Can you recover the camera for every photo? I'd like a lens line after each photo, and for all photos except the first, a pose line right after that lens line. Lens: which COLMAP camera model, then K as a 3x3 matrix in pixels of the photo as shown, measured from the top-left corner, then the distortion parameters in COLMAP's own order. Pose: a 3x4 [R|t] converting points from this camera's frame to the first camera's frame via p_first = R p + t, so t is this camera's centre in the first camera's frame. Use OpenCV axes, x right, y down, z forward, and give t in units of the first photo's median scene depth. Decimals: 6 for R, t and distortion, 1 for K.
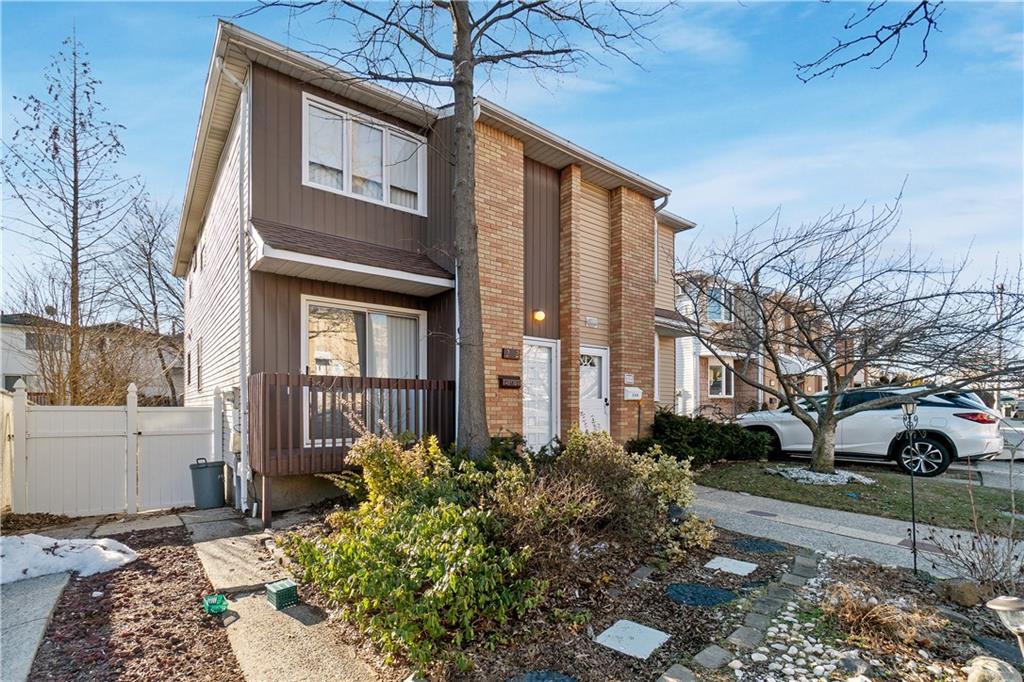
lens RADIAL K [[467.7, 0, 511.1], [0, 467.7, 393.5], [0, 0, 1]] dist [-0.001946, -0.000175]
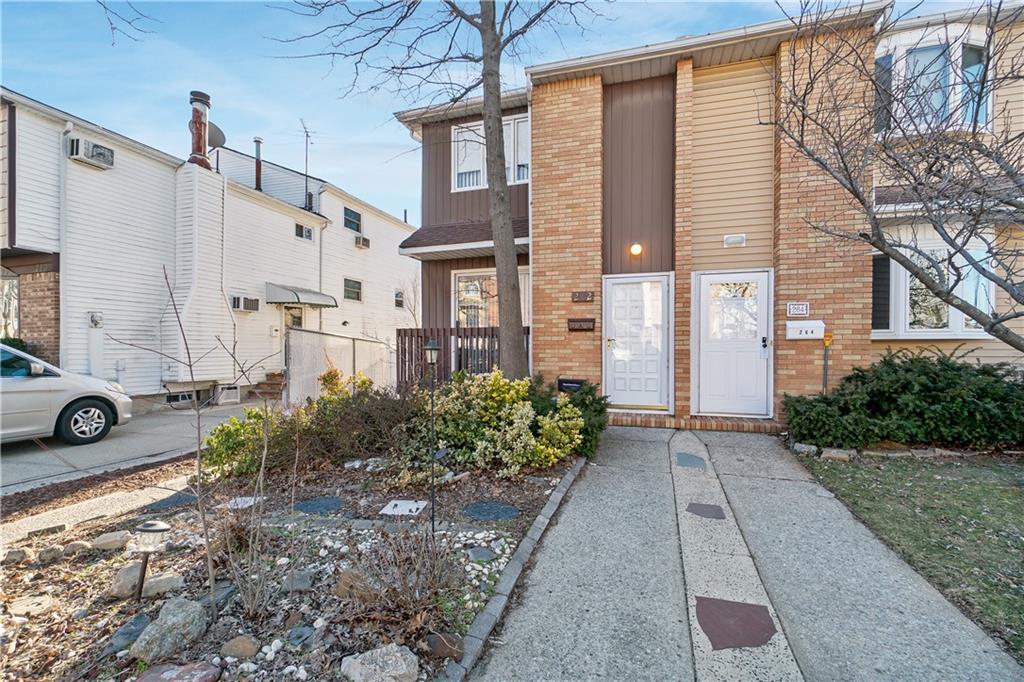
lens RADIAL K [[454.8, 0, 509.6], [0, 454.8, 336.1], [0, 0, 1]] dist [-0.002487, -0.000149]
pose [[0.580395, -0.024393, -0.813970, 0.696220], [0.027542, 0.999567, -0.010316, 0.005277], [0.813869, -0.016431, 0.580816, 0.307094]]
